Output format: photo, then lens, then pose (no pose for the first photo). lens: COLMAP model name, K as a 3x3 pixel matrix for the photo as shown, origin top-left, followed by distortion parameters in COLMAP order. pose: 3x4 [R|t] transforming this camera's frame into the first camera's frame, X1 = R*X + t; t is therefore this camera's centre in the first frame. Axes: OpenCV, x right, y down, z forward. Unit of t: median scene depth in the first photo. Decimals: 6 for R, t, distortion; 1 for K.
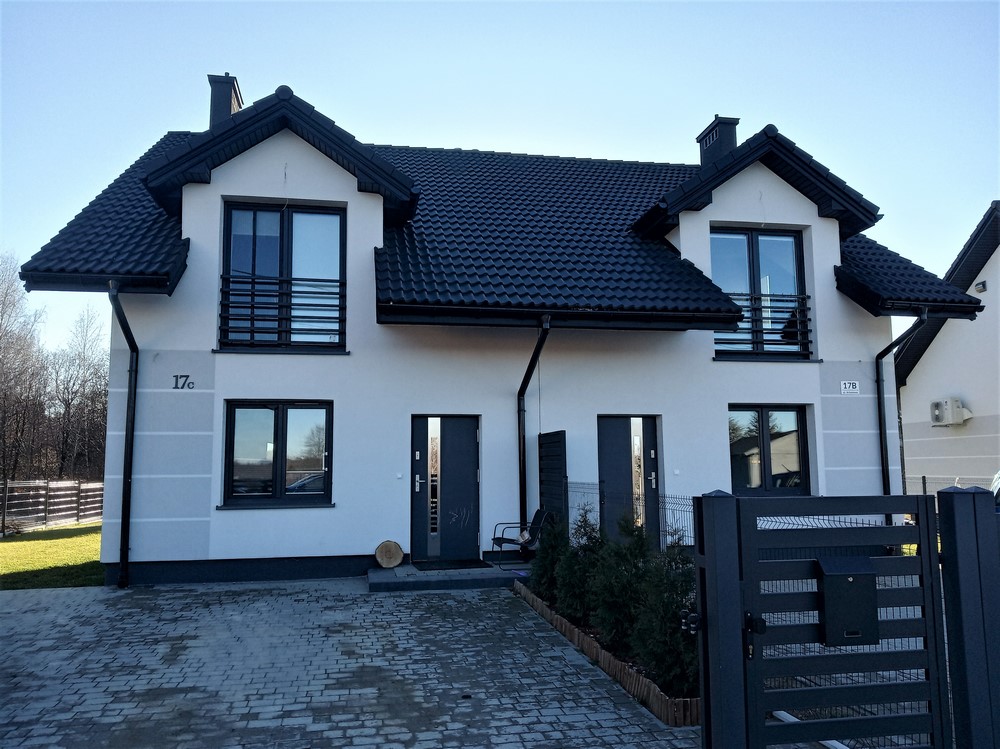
lens RADIAL K [[797.7, 0, 501.8], [0, 797.7, 421.6], [0, 0, 1]] dist [-0.006826, -0.005171]
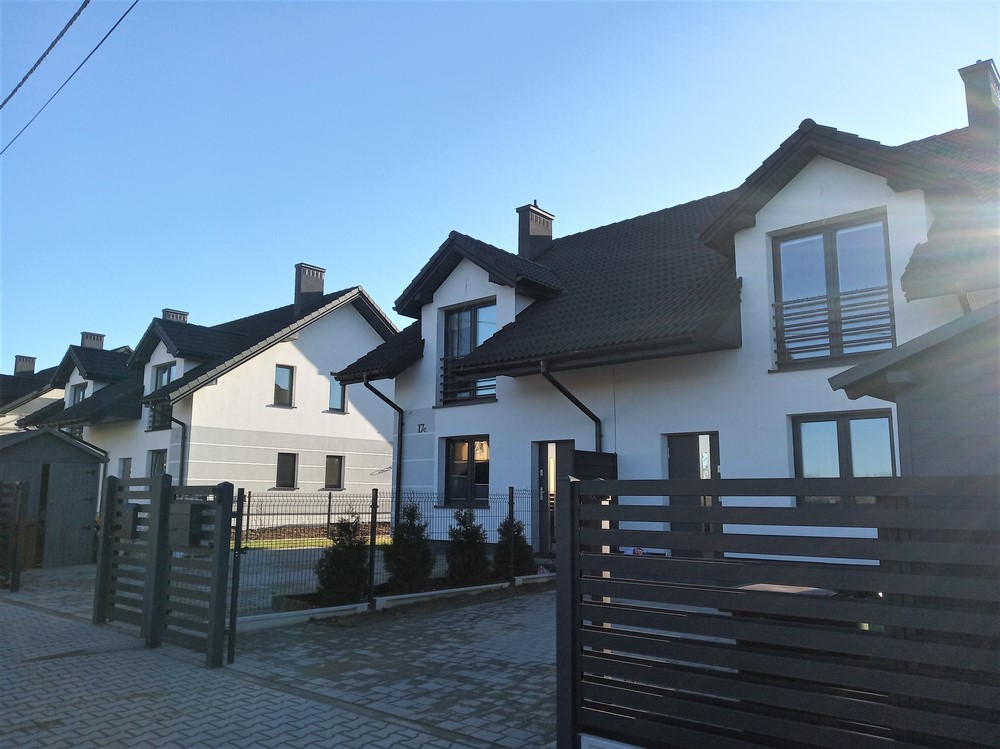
lens RADIAL K [[760.5, 0, 499.5], [0, 760.5, 388.9], [0, 0, 1]] dist [0.051888, -0.100445]
pose [[0.616715, -0.094118, -0.781539, 0.828604], [0.050396, 0.995511, -0.080119, 0.001925], [0.785571, 0.010024, 0.618690, 0.154137]]
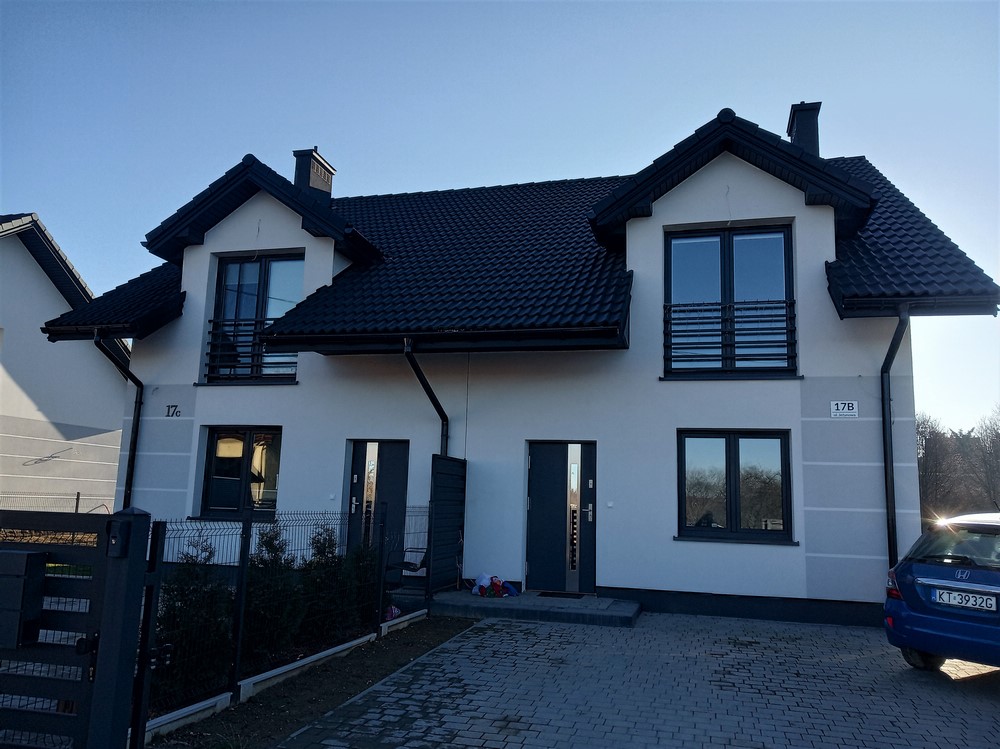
lens RADIAL K [[760.5, 0, 499.5], [0, 760.5, 388.9], [0, 0, 1]] dist [0.051888, -0.100445]
pose [[0.904173, -0.021524, -0.426625, 0.482522], [-0.007774, 0.997735, -0.066814, -0.009295], [0.427097, 0.063728, 0.901957, 0.159795]]
